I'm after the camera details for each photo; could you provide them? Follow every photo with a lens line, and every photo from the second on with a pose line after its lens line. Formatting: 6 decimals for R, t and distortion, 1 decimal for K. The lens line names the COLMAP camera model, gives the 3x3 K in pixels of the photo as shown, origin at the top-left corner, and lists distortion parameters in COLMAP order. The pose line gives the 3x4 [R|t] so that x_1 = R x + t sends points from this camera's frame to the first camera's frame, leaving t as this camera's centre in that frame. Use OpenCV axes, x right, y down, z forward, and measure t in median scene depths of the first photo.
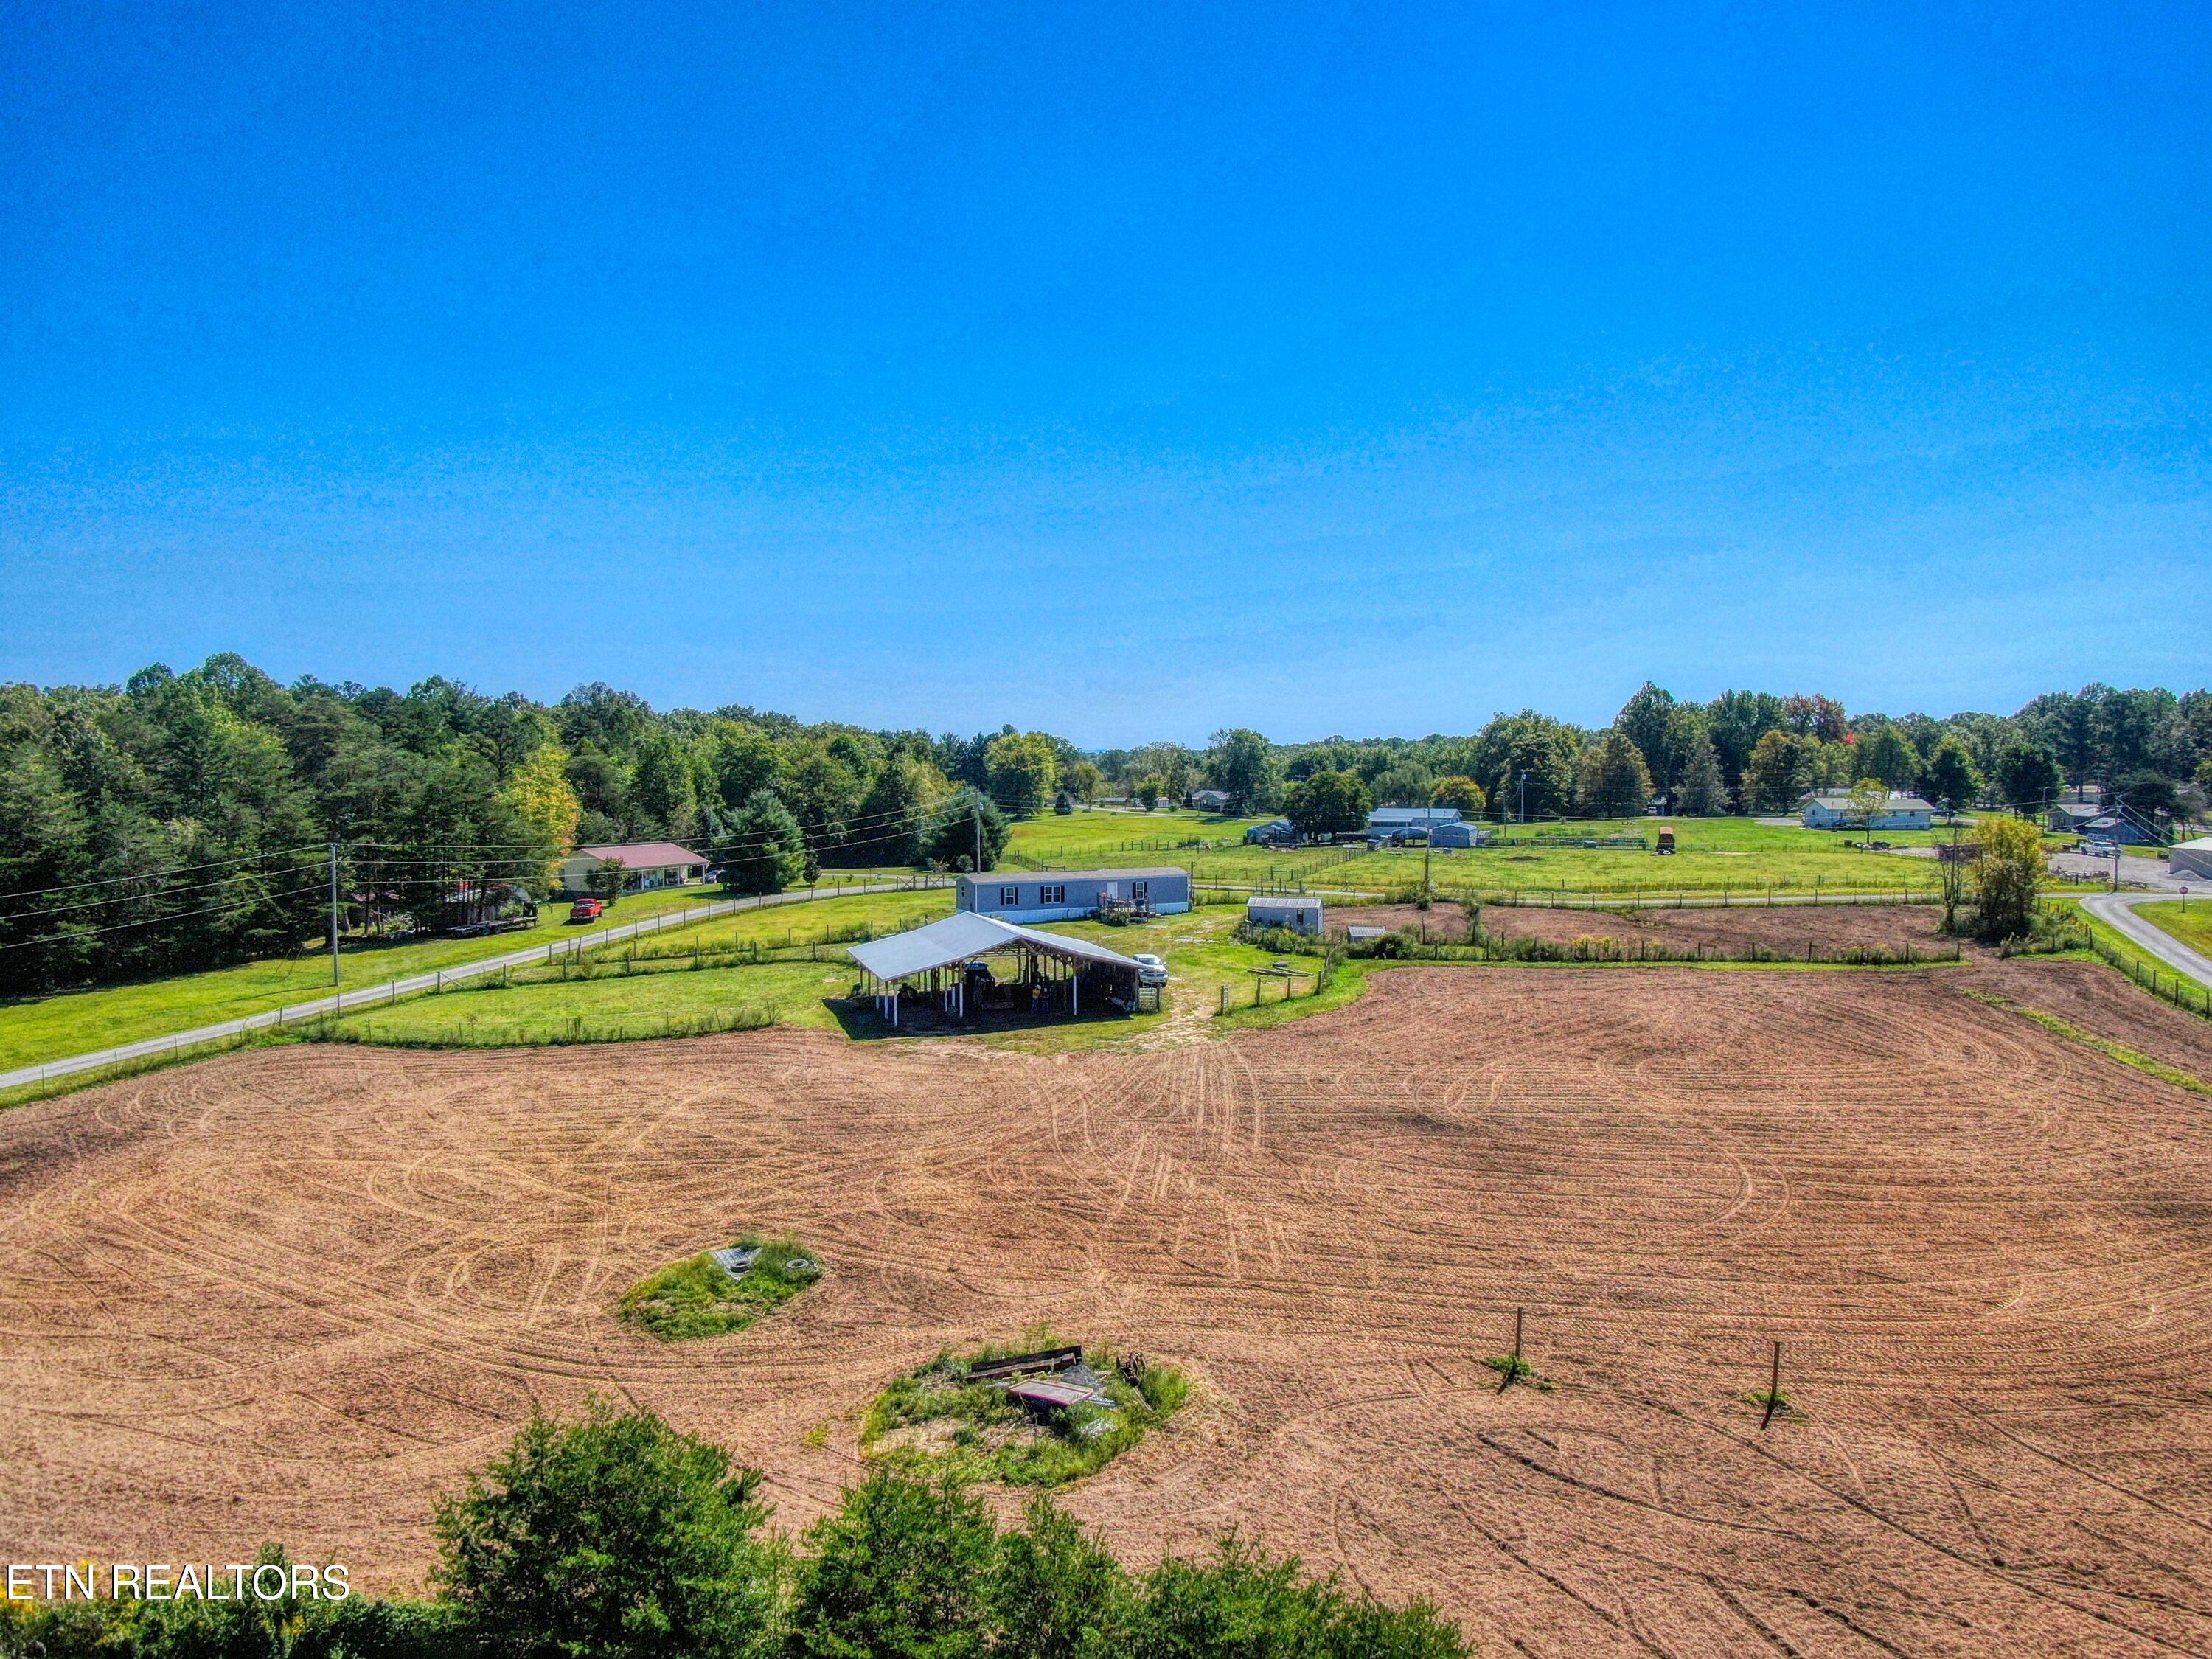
lens RADIAL K [[1607.3, 0, 1102.5], [0, 1607.3, 831.3], [0, 0, 1]] dist [-0.009430, -0.002731]
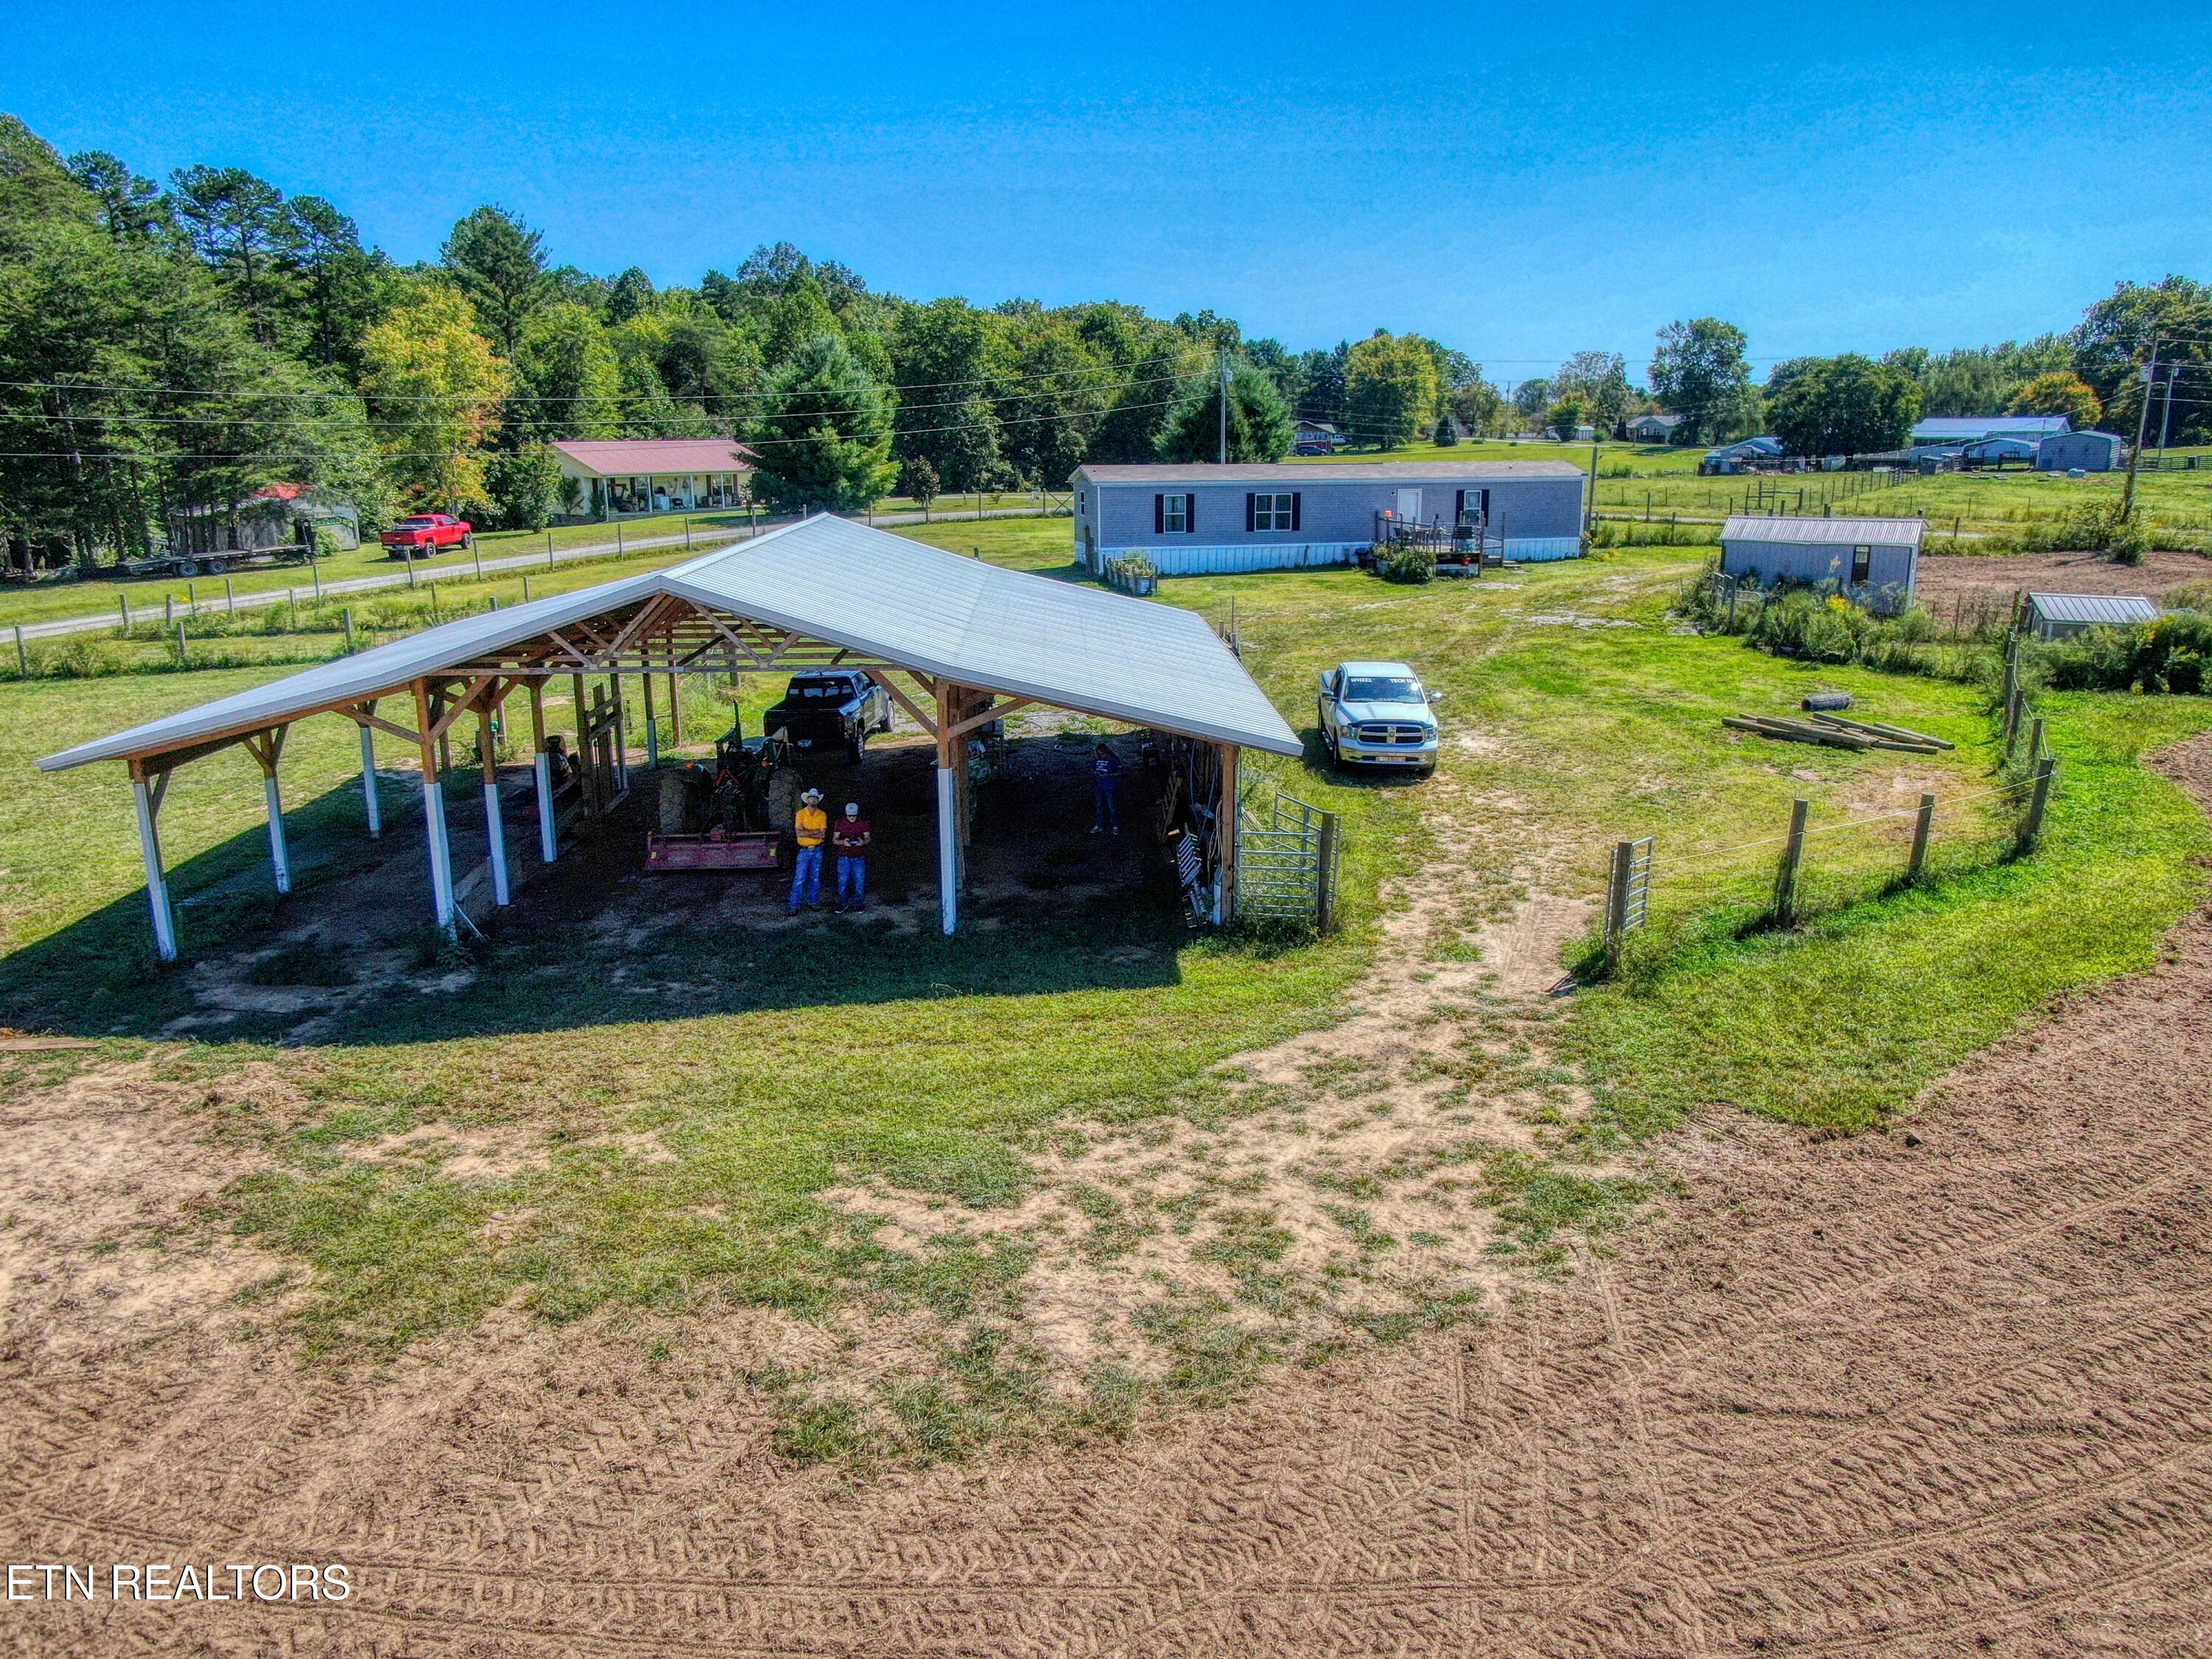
lens RADIAL K [[1607.3, 0, 1112.1], [0, 1607.3, 844.1], [0, 0, 1]] dist [-0.009430, -0.002731]
pose [[0.968727, 0.058741, -0.241075, 0.035505], [-0.006822, 0.977512, 0.210770, 0.030797], [0.248034, -0.202534, 0.947343, 0.460293]]
